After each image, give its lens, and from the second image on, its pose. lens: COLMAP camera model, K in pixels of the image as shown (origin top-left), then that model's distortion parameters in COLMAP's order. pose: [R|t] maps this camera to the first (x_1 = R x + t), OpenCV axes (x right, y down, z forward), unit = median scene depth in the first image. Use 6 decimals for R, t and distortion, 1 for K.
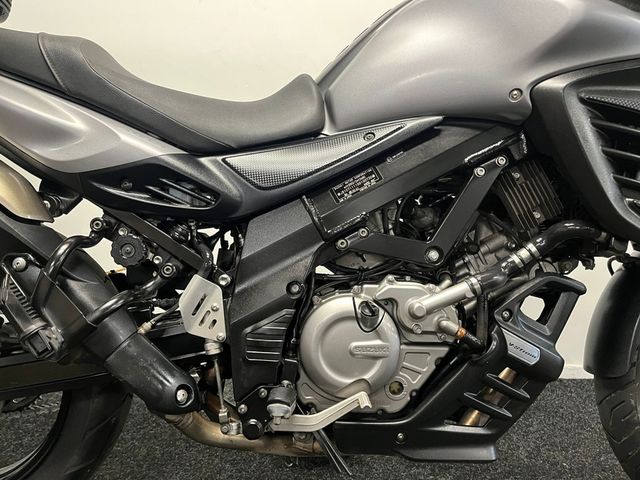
lens RADIAL K [[490.9, 0, 323.2], [0, 490.9, 239.4], [0, 0, 1]] dist [0.057214, -0.090880]
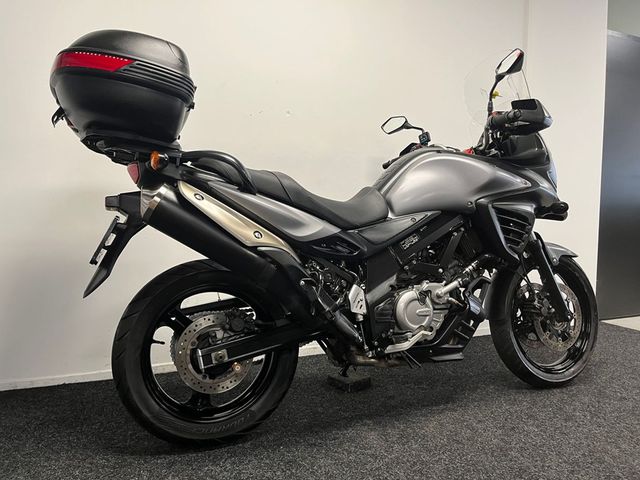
lens RADIAL K [[490.9, 0, 315.4], [0, 490.9, 234.7], [0, 0, 1]] dist [0.057214, -0.090880]
pose [[0.933654, -0.027750, 0.357100, -1.185416], [0.047168, 0.997837, -0.045779, -0.059721], [-0.355057, 0.059585, 0.932944, -0.996000]]
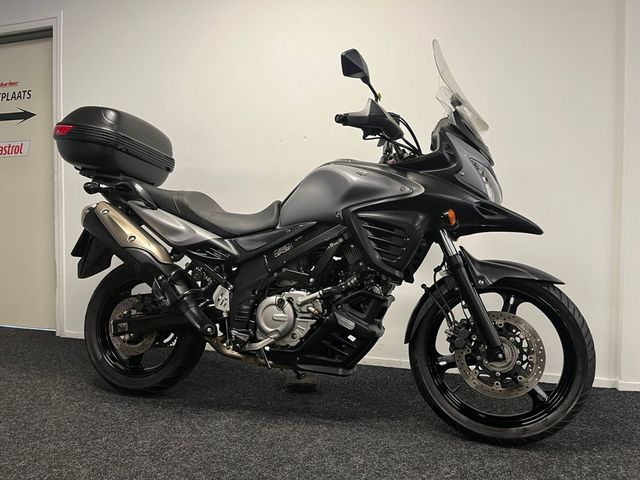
lens RADIAL K [[490.9, 0, 318.4], [0, 490.9, 234.5], [0, 0, 1]] dist [0.057214, -0.090880]
pose [[0.945359, -0.006114, -0.325974, 1.052358], [-0.027616, 0.994729, -0.098746, 0.047400], [0.324860, 0.102352, 0.940207, -1.257698]]
